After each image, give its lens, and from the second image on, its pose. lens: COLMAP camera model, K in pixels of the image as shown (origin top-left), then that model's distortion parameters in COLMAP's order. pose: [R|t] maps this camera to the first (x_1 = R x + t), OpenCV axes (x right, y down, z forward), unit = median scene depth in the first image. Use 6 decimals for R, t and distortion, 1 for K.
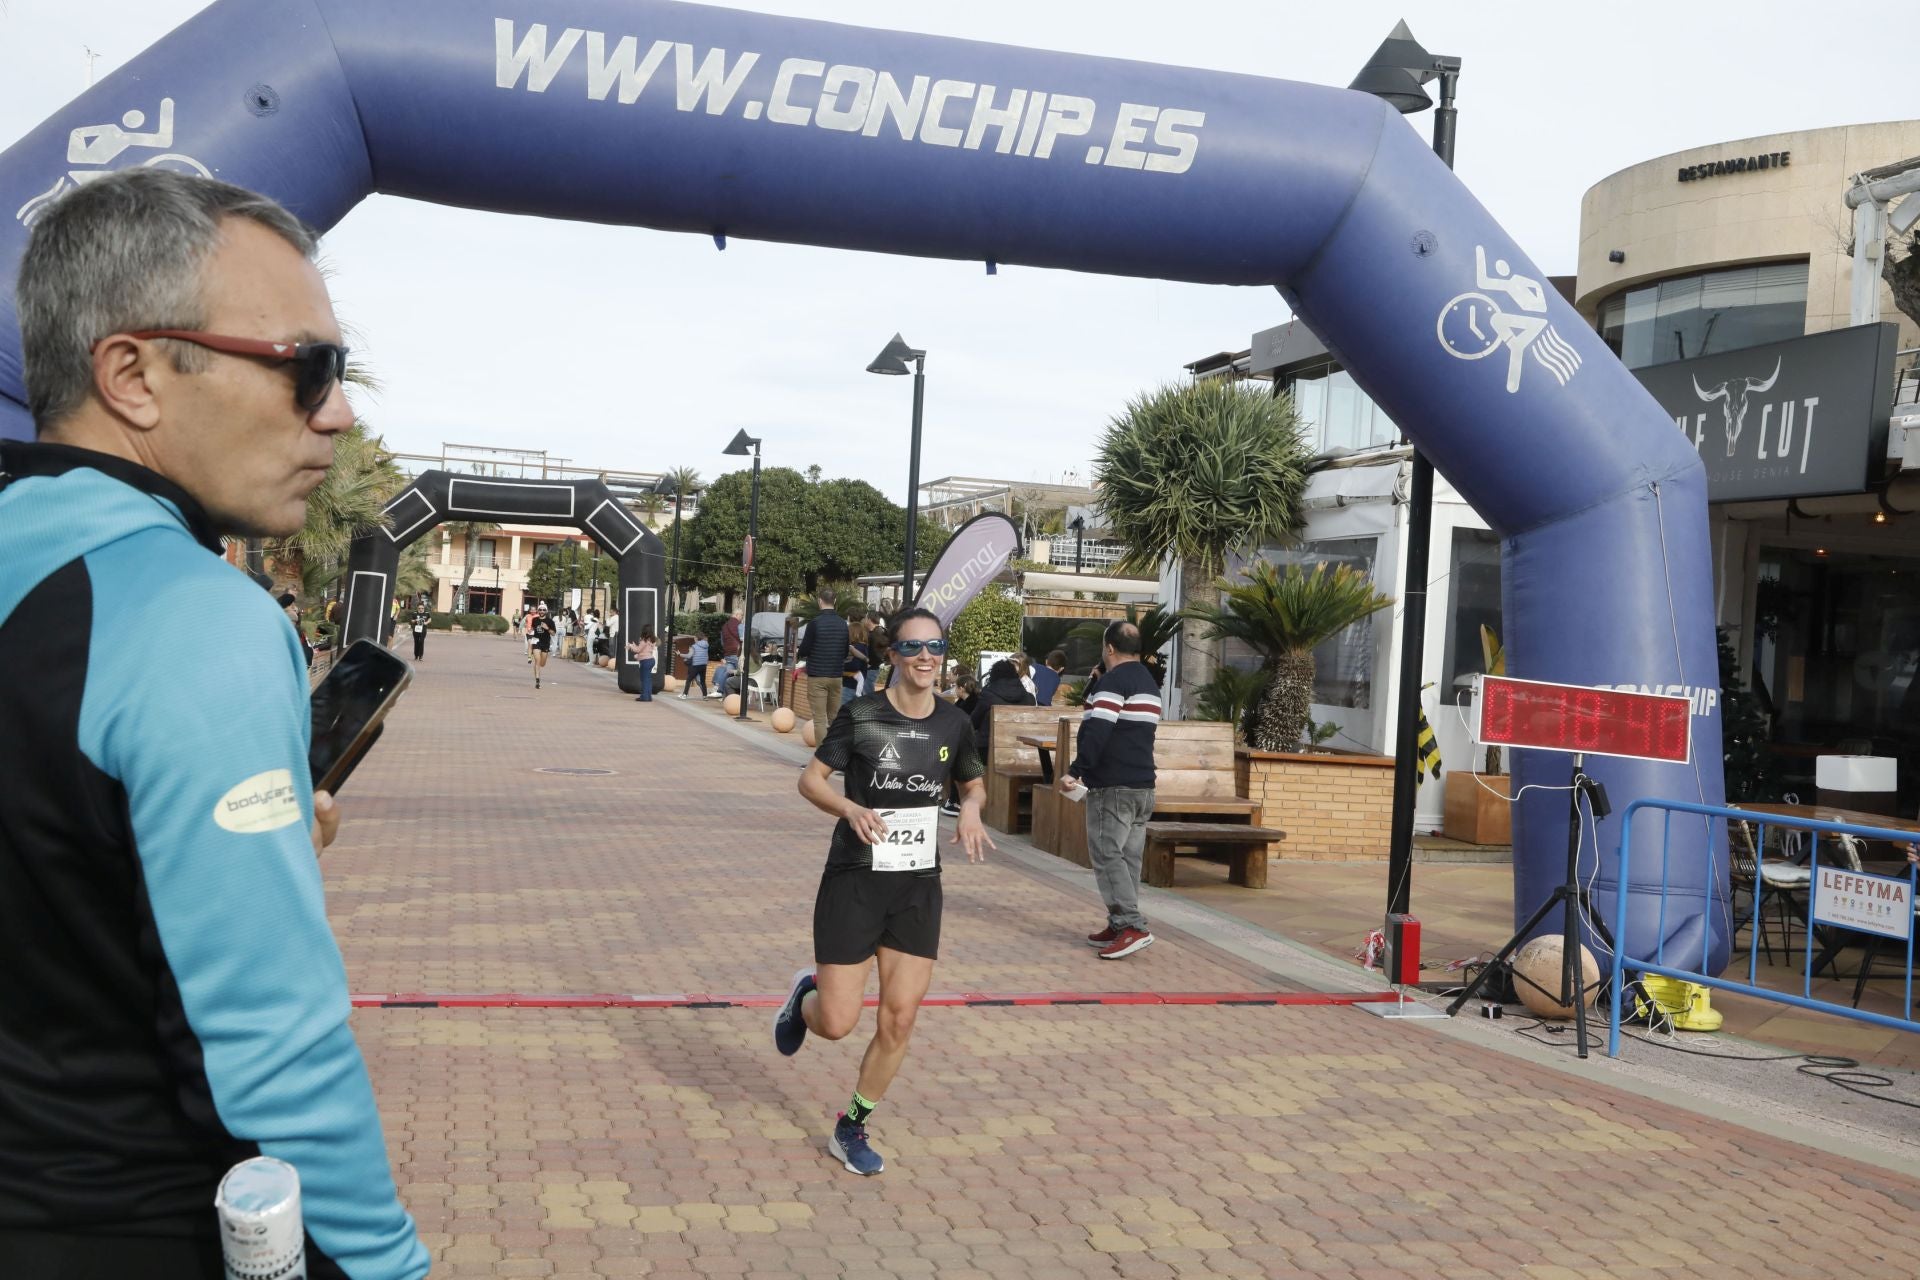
lens RADIAL K [[2118.7, 0, 960.0], [0, 2118.7, 640.0], [0, 0, 1]] dist [0.066403, 0.031108]
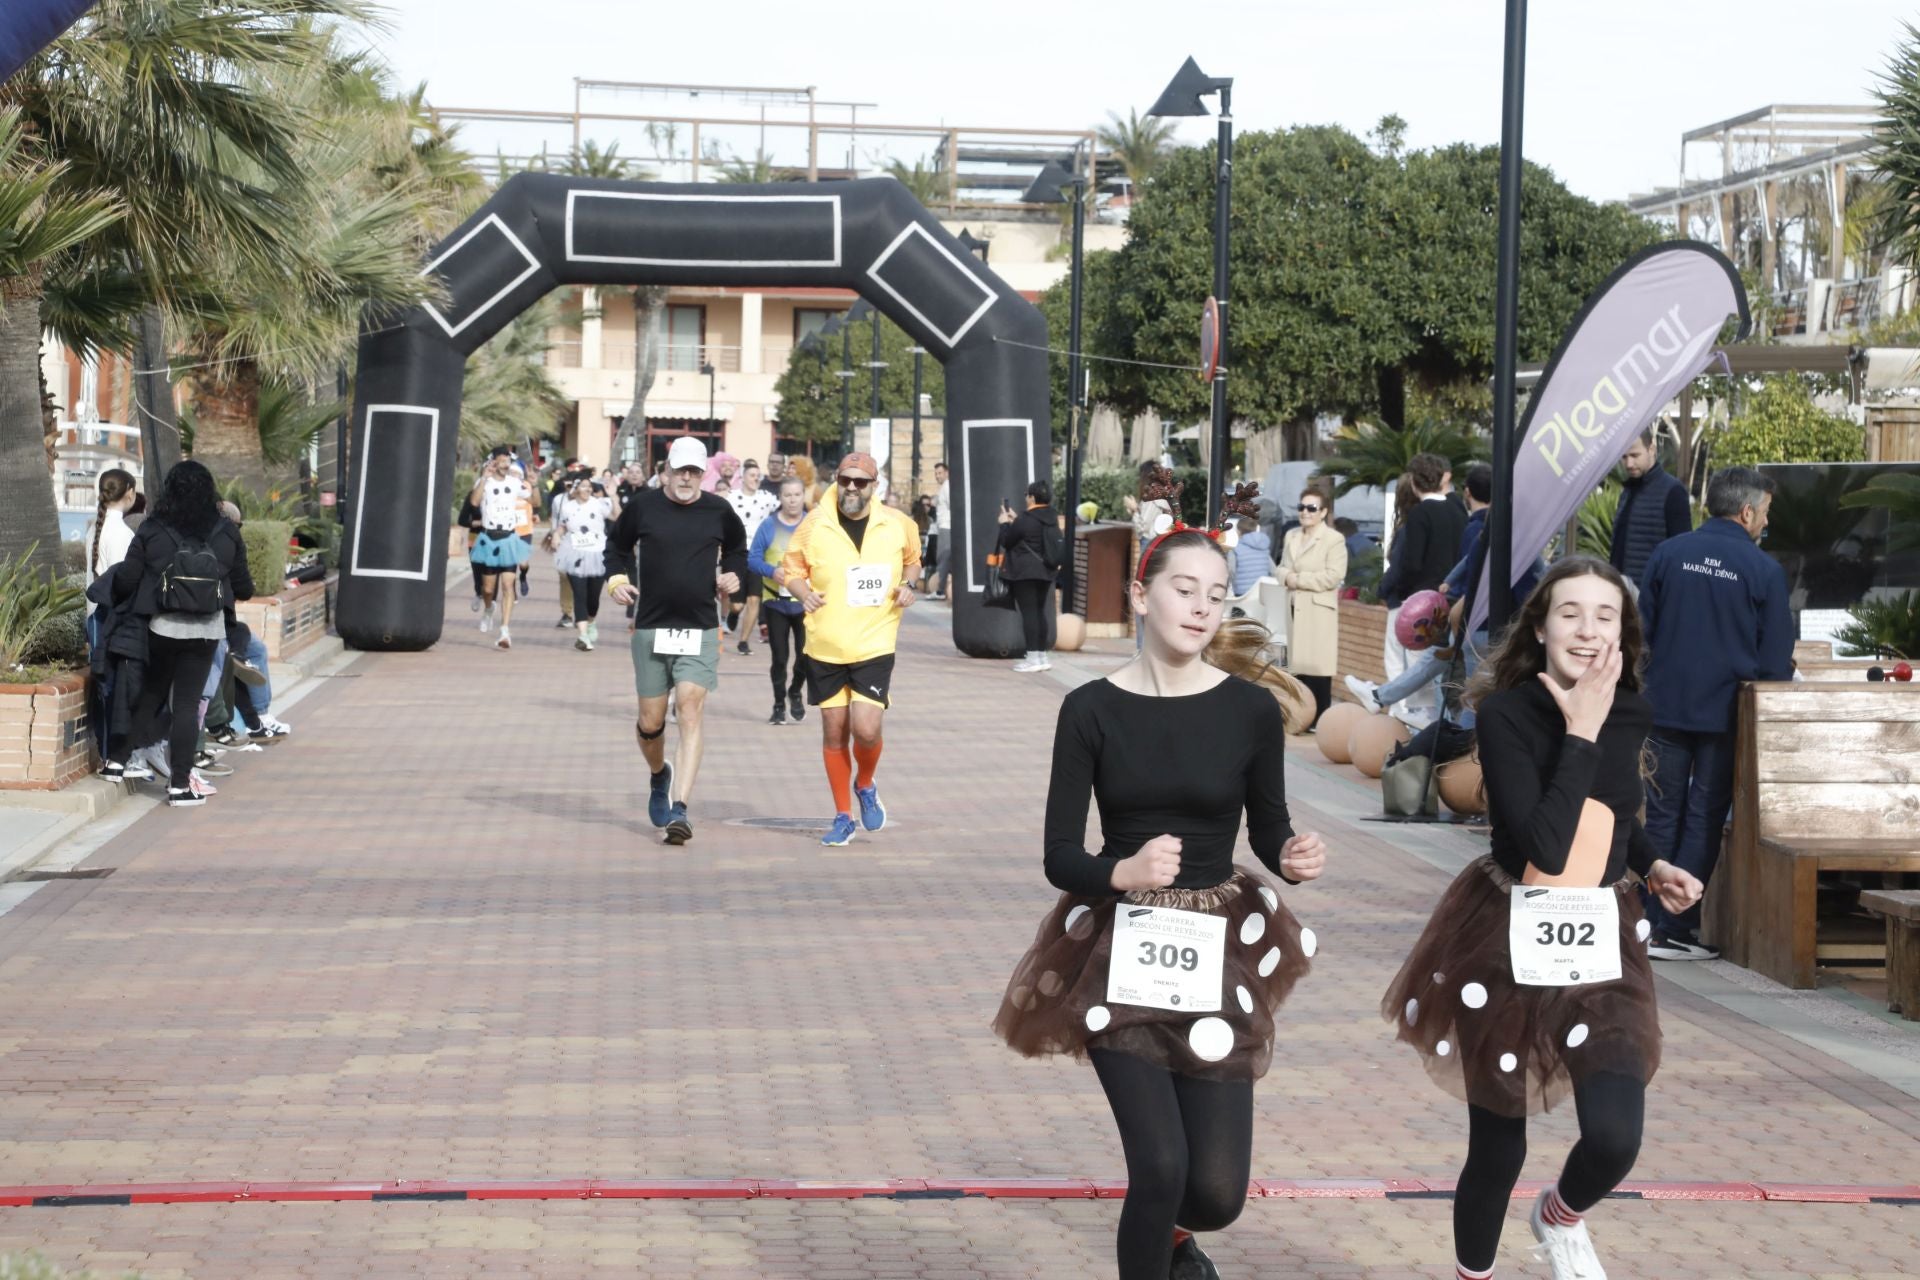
lens RADIAL K [[5239.9, 0, 970.1], [0, 5239.9, 609.8], [0, 0, 1]] dist [0.571911, 0.653743]
pose [[0.985221, -0.030246, -0.168597, 0.034867], [0.033248, 0.999334, 0.015010, -0.001848], [0.168031, -0.020393, 0.985571, -0.100761]]
